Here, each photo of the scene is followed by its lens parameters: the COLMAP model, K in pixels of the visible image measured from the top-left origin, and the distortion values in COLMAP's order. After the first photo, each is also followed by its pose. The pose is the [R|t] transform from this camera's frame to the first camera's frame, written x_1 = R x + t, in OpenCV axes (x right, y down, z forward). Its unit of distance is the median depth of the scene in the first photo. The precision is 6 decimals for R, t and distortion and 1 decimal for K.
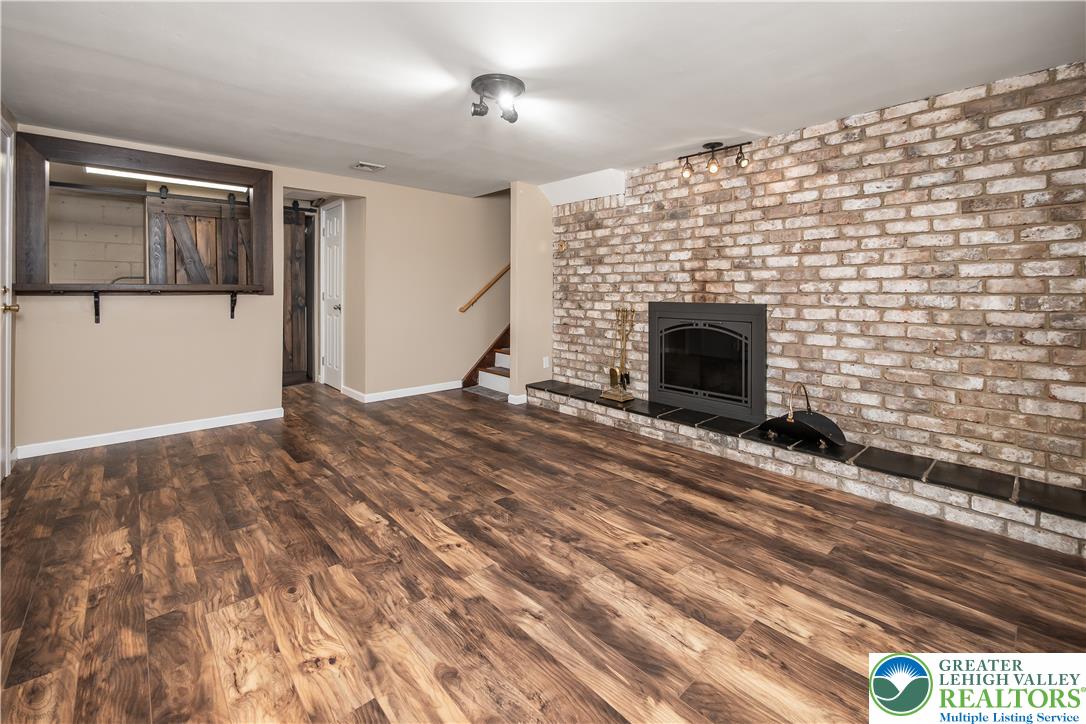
lens RADIAL K [[464.3, 0, 541.0], [0, 464.3, 294.9], [0, 0, 1]] dist [-0.009494, 0.000080]
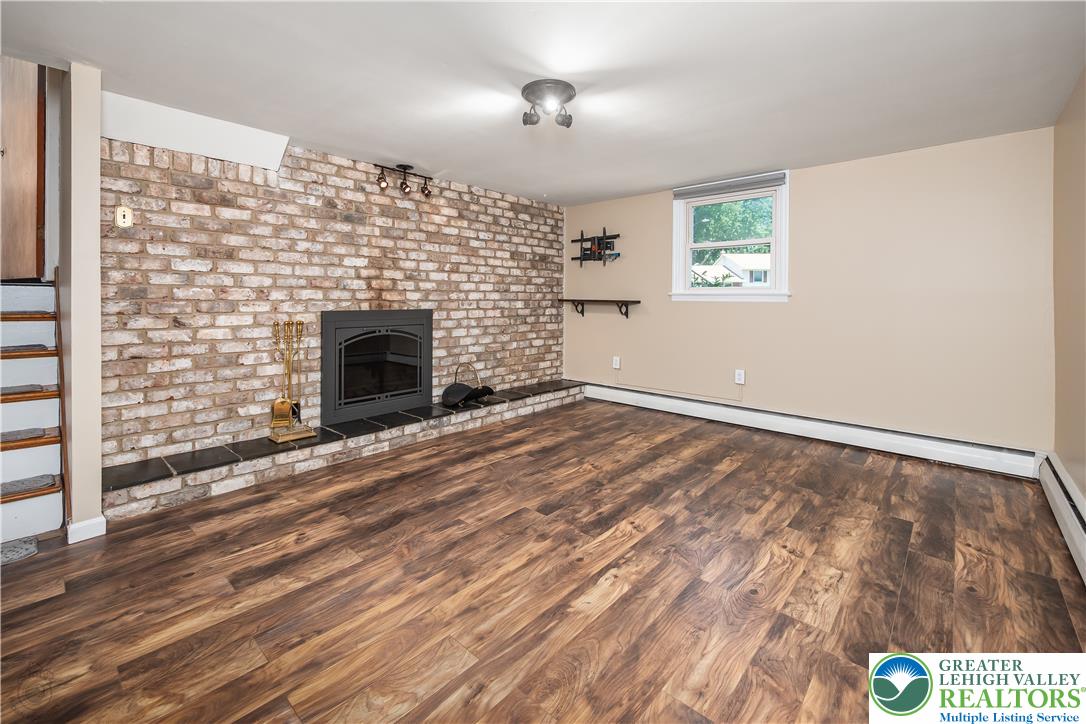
lens RADIAL K [[460.1, 0, 537.3], [0, 460.1, 303.8], [0, 0, 1]] dist [-0.008972, 0.000322]
pose [[-0.099014, -0.013324, 0.994997, -0.815276], [0.005267, 0.999889, 0.013914, -0.010700], [-0.995072, 0.006618, -0.098933, 0.857469]]
